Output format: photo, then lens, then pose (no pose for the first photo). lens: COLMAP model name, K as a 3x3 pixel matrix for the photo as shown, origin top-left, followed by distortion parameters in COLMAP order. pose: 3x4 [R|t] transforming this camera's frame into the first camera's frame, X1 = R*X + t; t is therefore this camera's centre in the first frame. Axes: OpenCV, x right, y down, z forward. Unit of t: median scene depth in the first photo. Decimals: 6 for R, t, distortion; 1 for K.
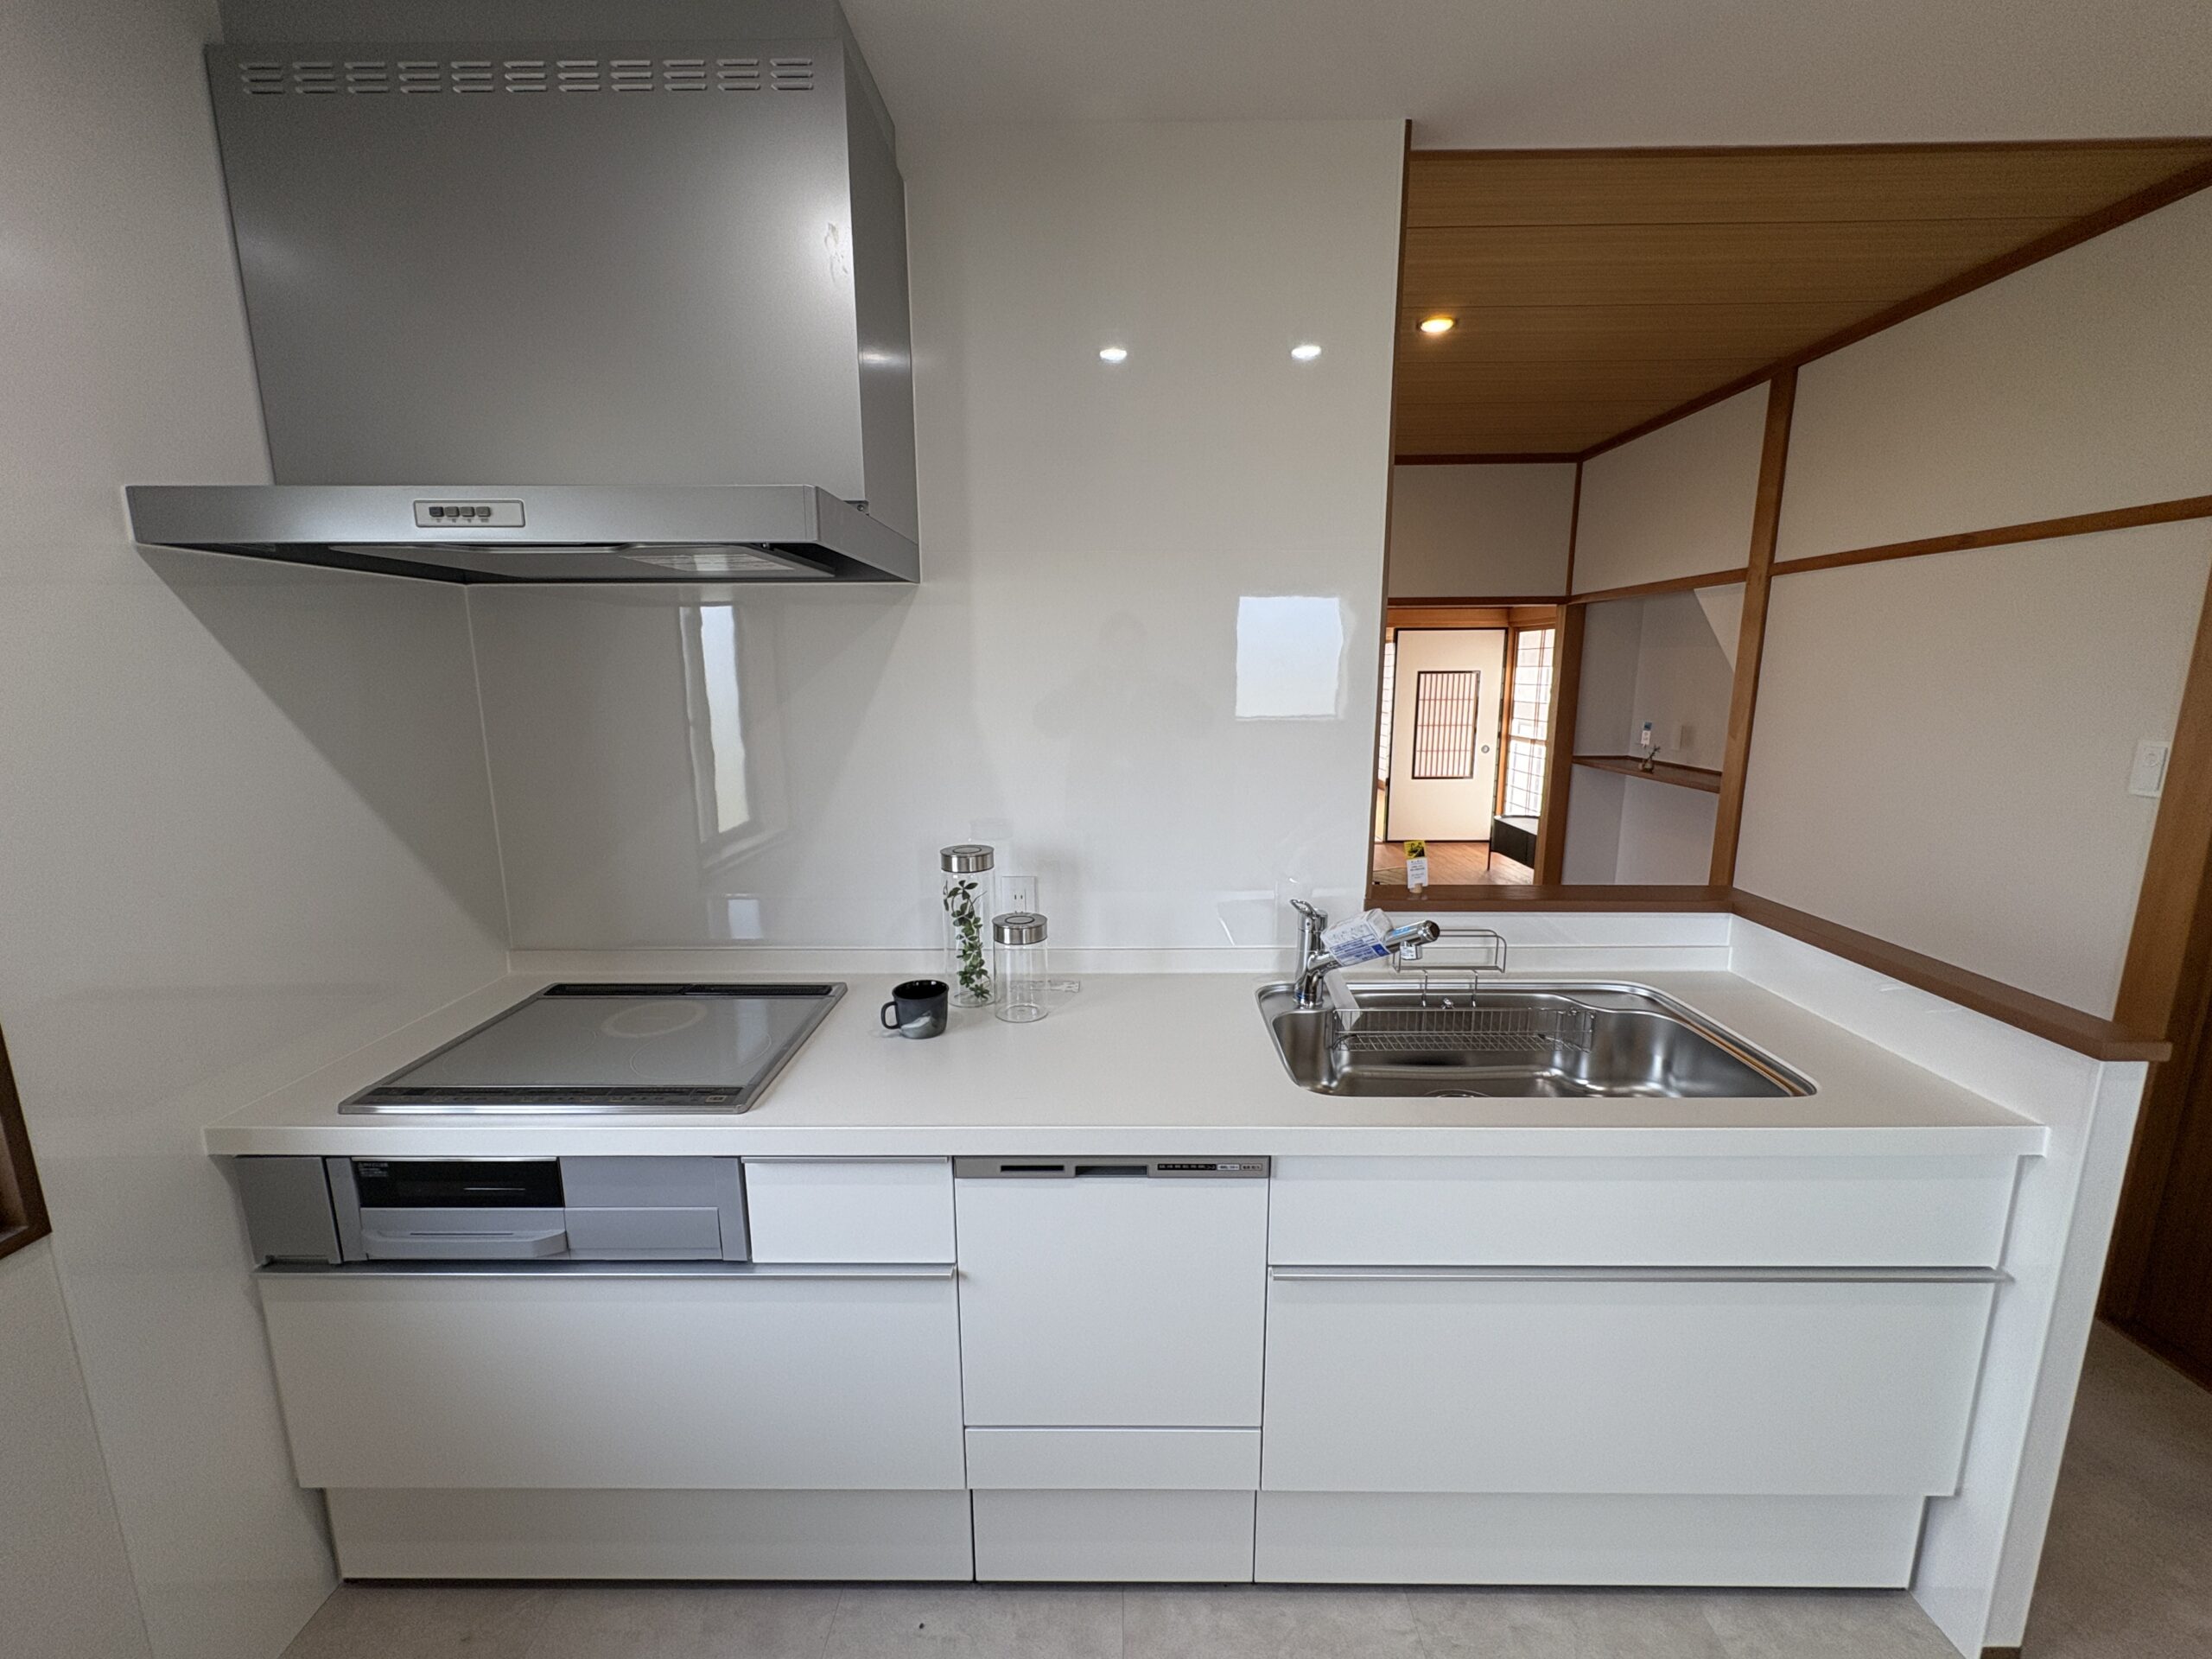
lens RADIAL K [[876.6, 0, 1106.0], [0, 876.6, 829.5], [0, 0, 1]] dist [0.000500, -0.000255]
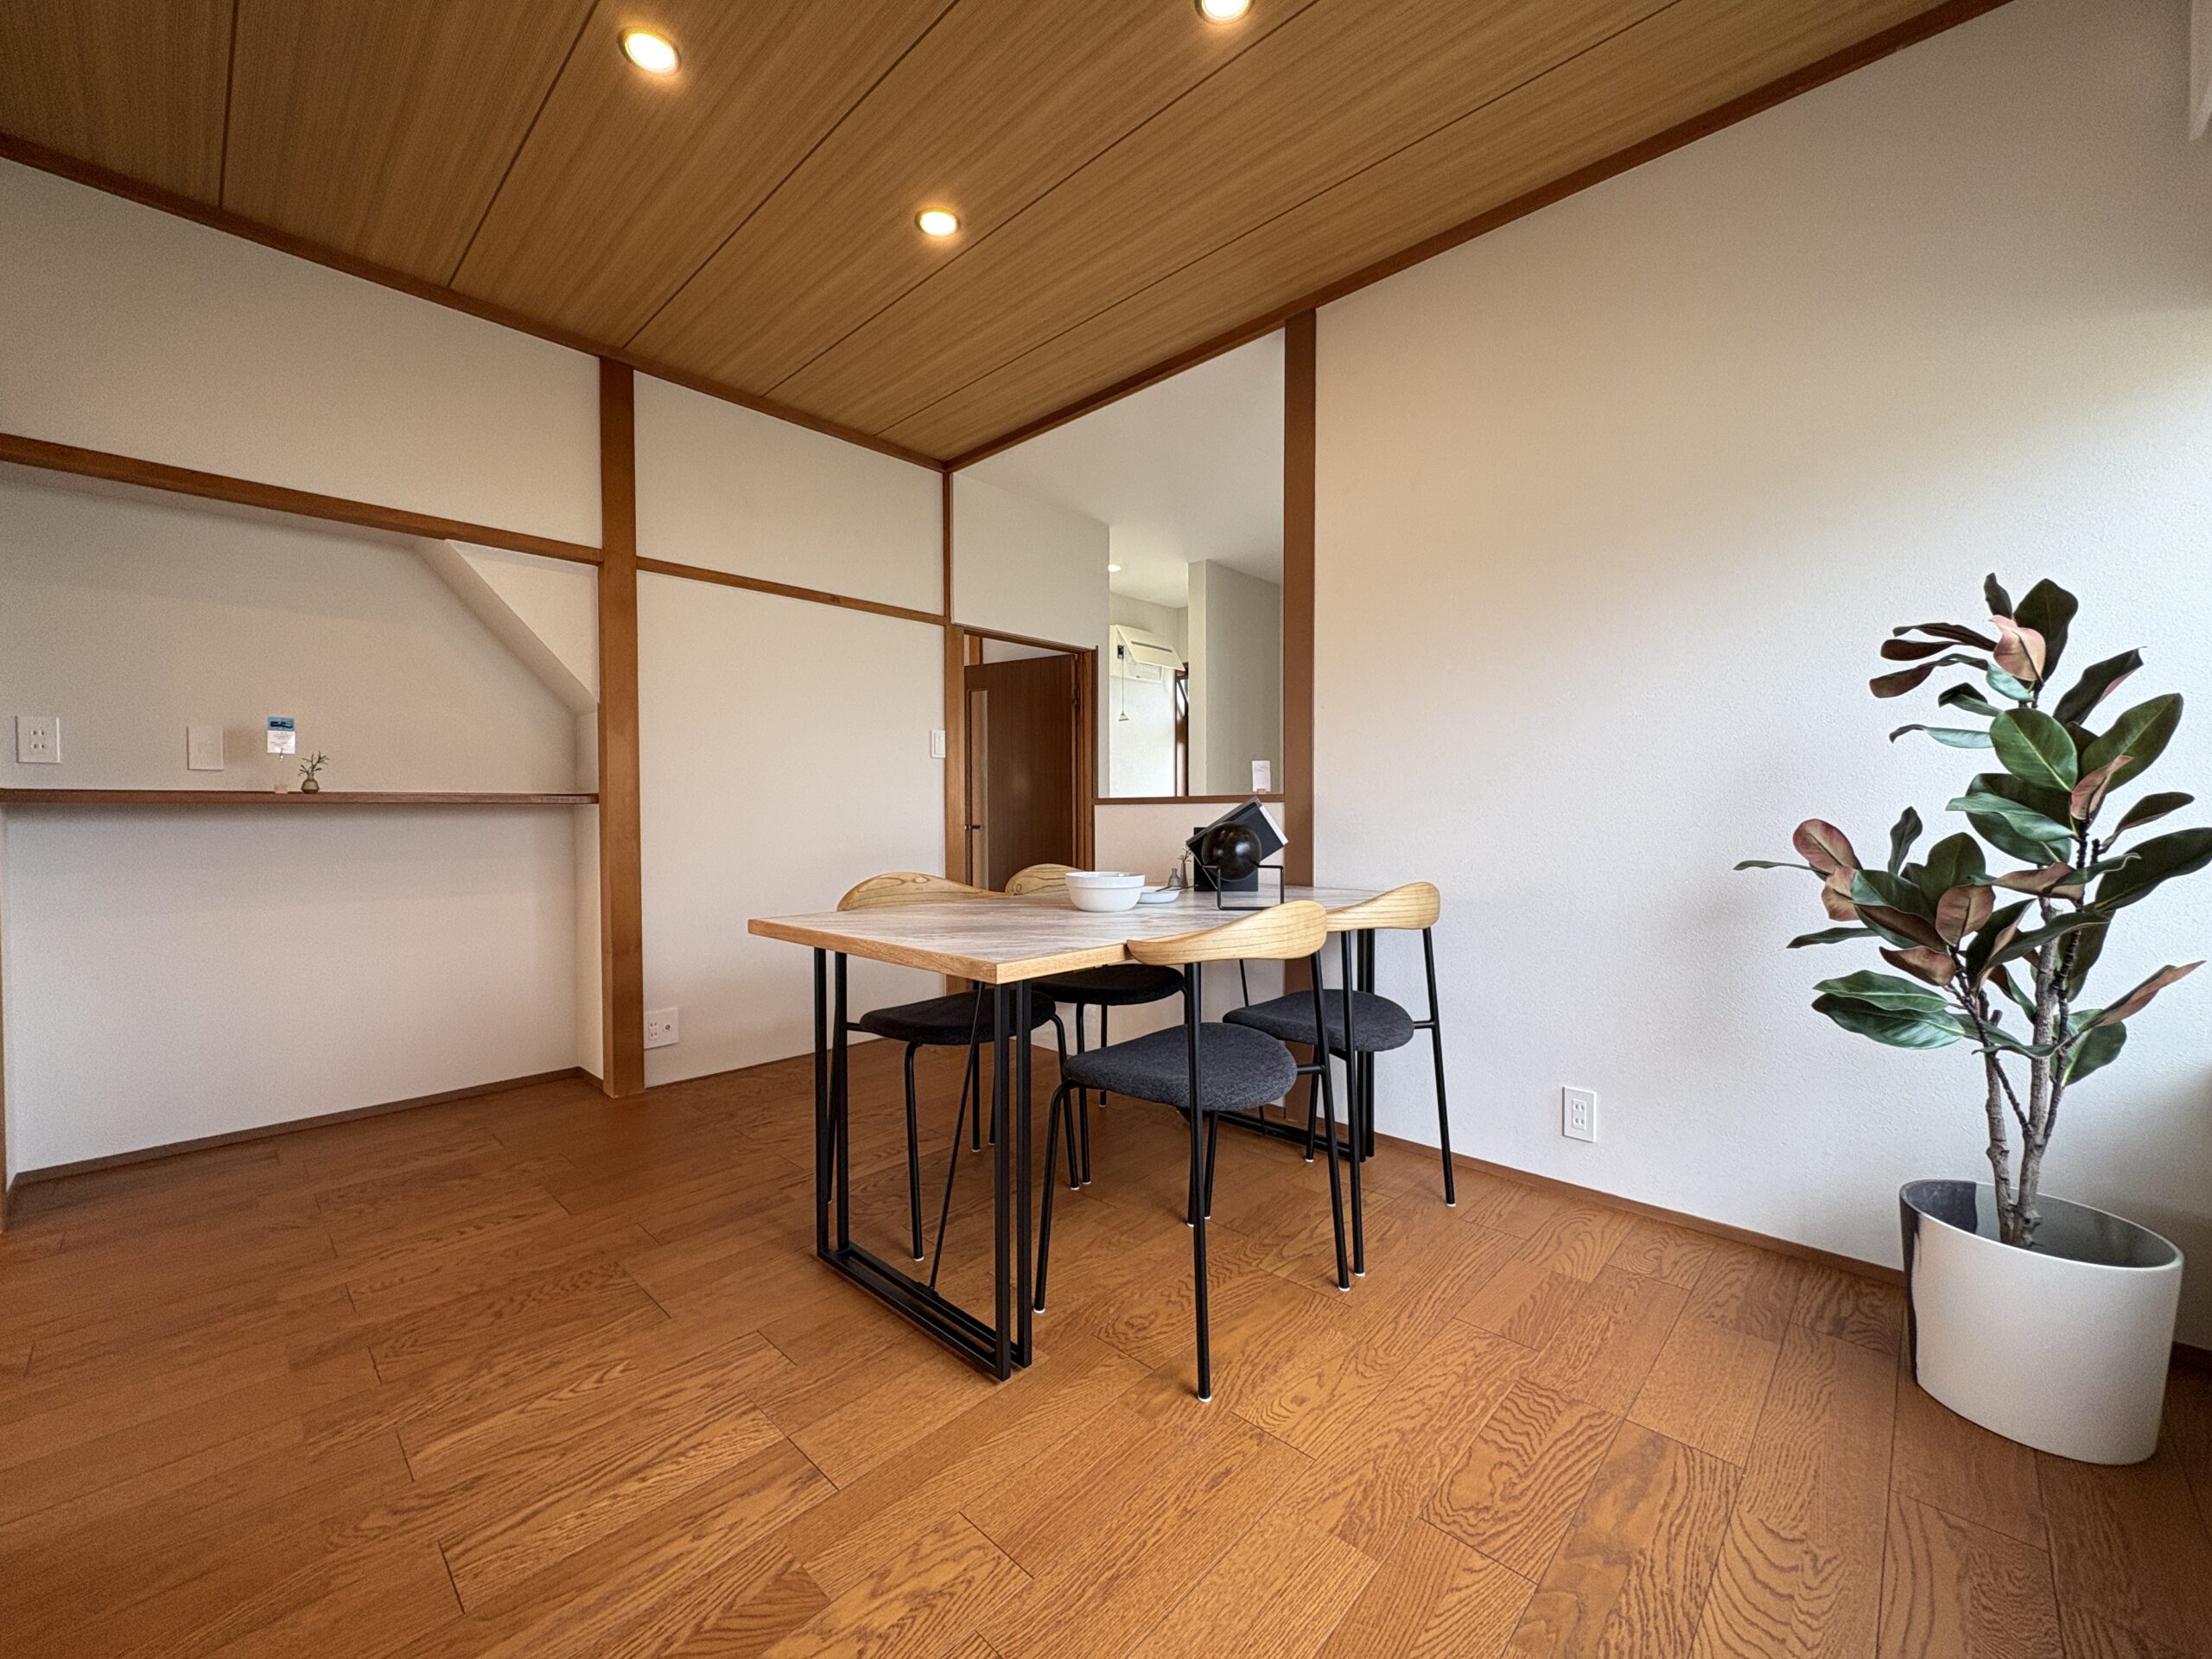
lens RADIAL K [[887.7, 0, 1104.2], [0, 887.7, 823.7], [0, 0, 1]] dist [-0.000593, -0.000018]
pose [[-0.732819, -0.001294, 0.680422, -0.225773], [0.129462, 0.981466, 0.141297, -0.062429], [-0.667994, 0.191634, -0.719069, 1.074848]]
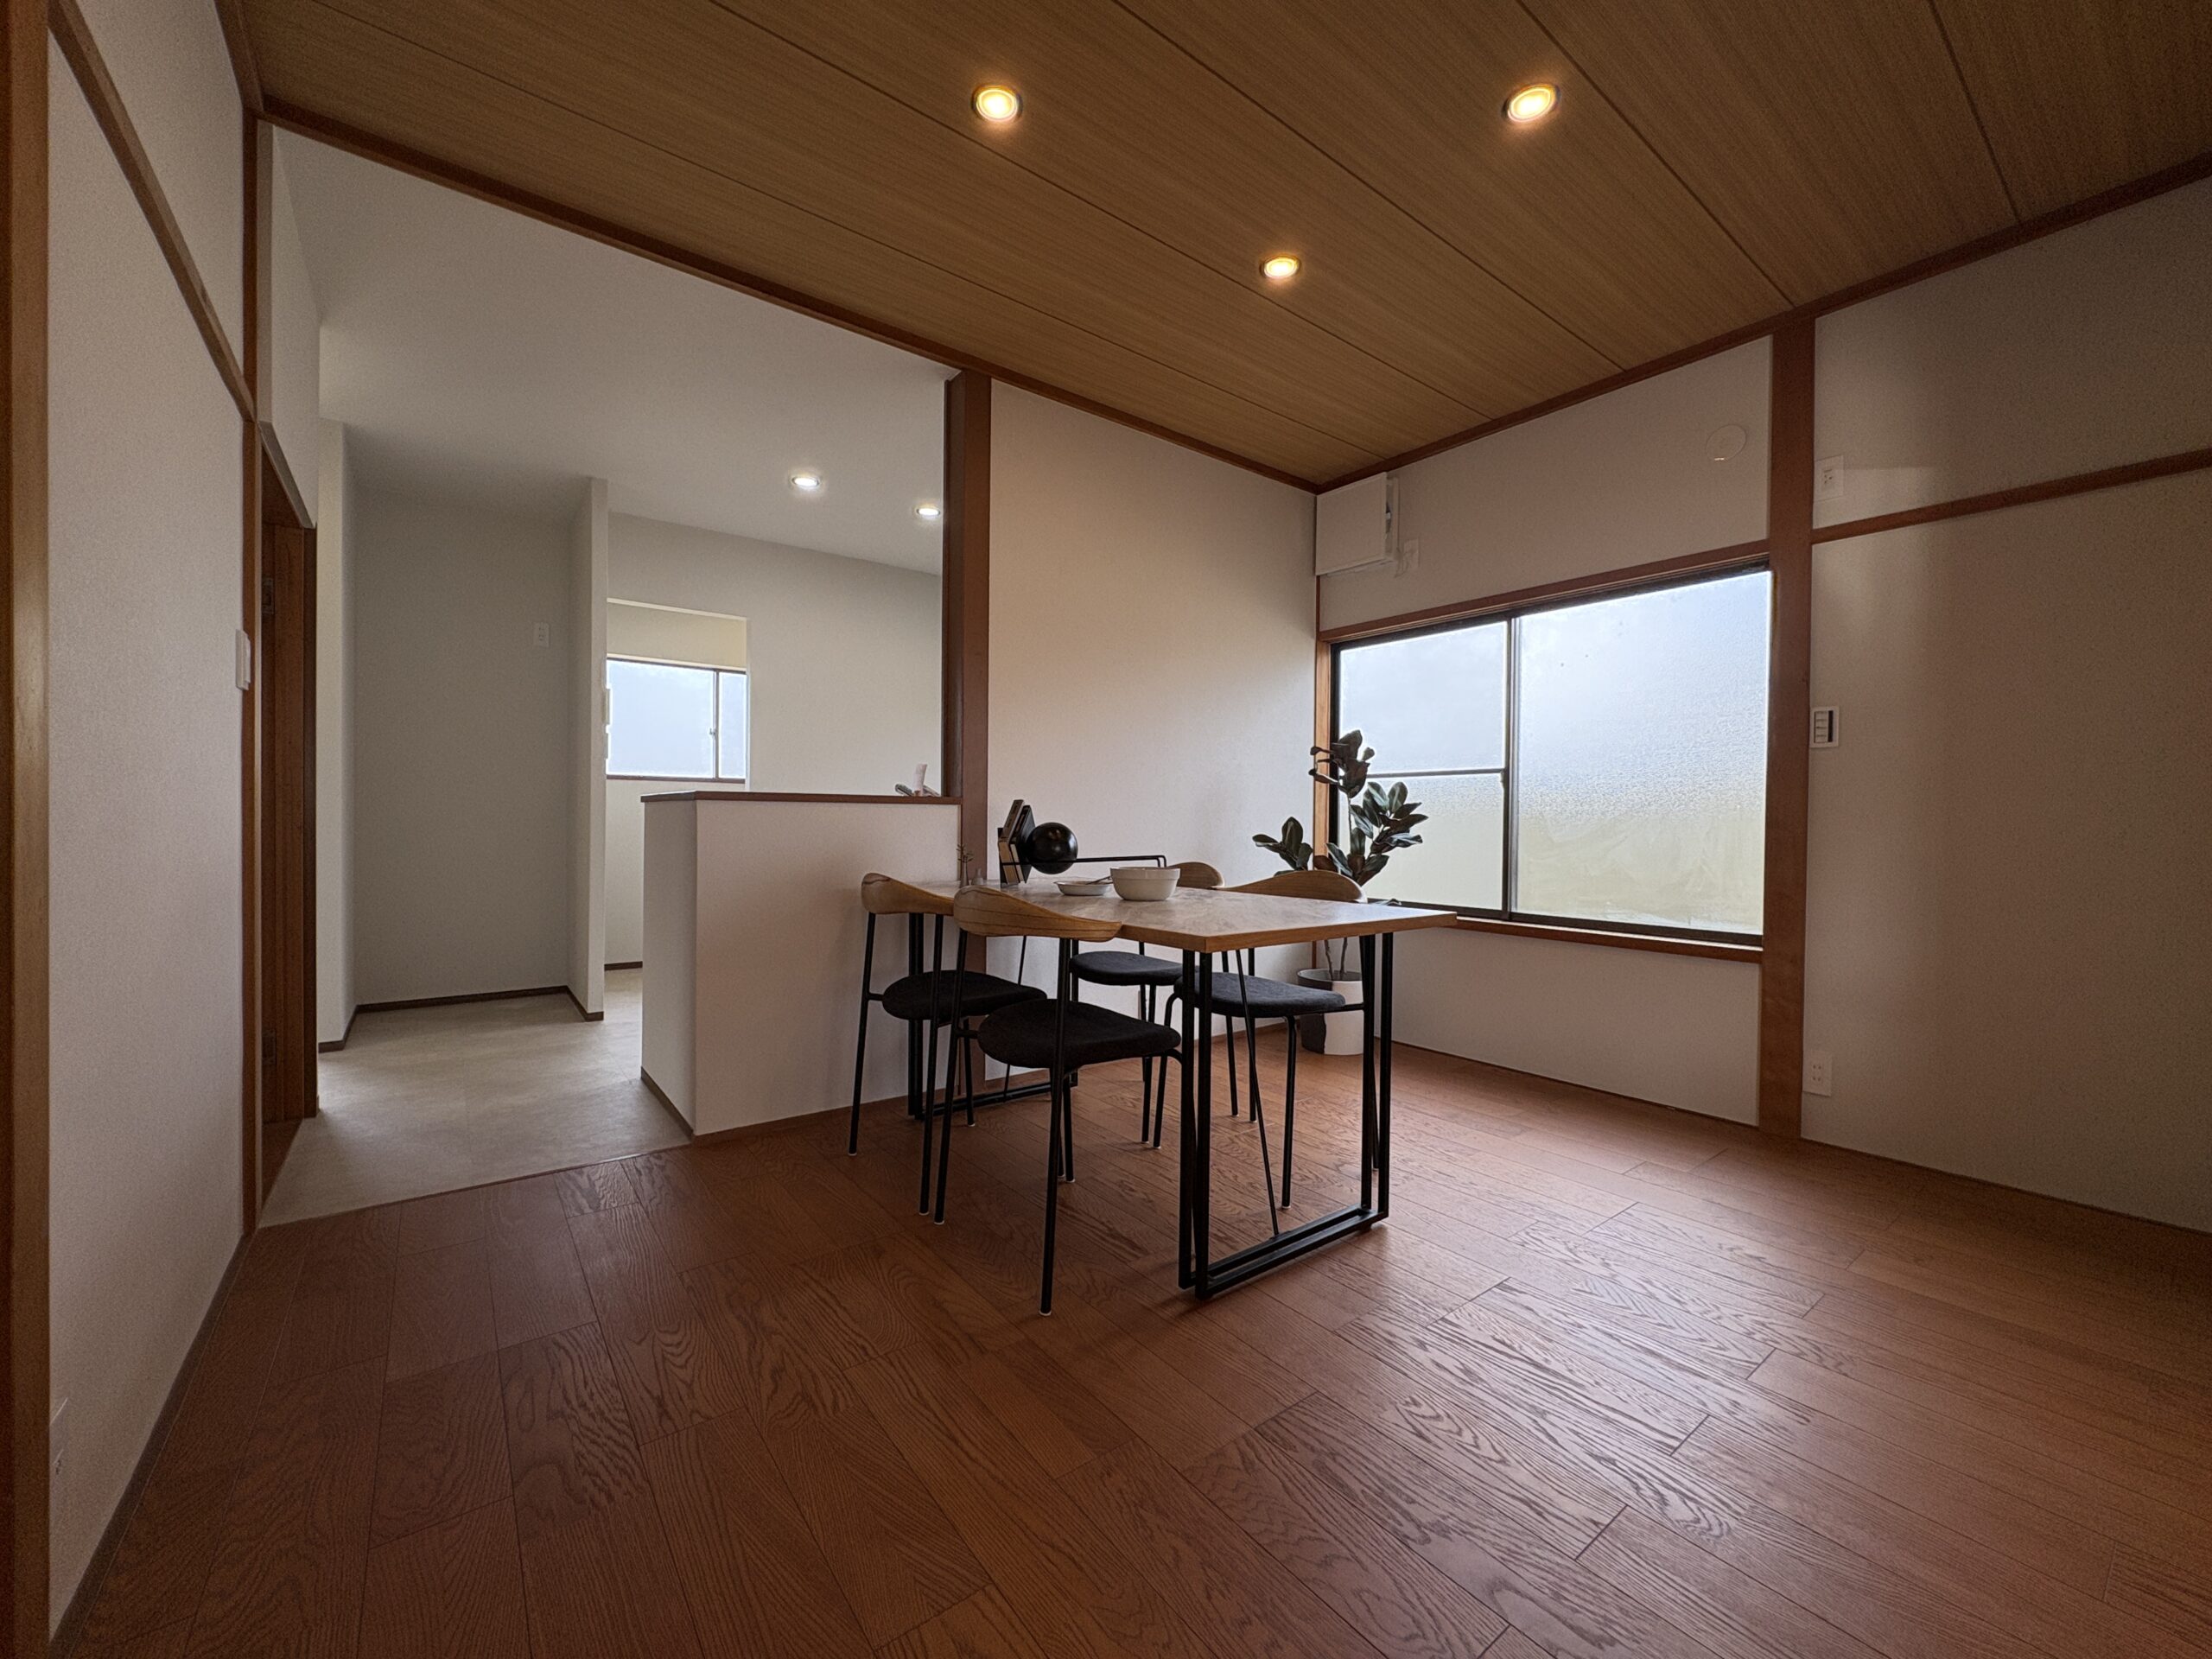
lens RADIAL K [[876.6, 0, 1106.0], [0, 876.6, 829.5], [0, 0, 1]] dist [0.000500, -0.000255]
pose [[-0.787282, 0.002759, -0.616586, 0.495689], [-0.118916, 0.980537, 0.156224, -0.074631], [0.605017, 0.196314, -0.771632, 1.135520]]
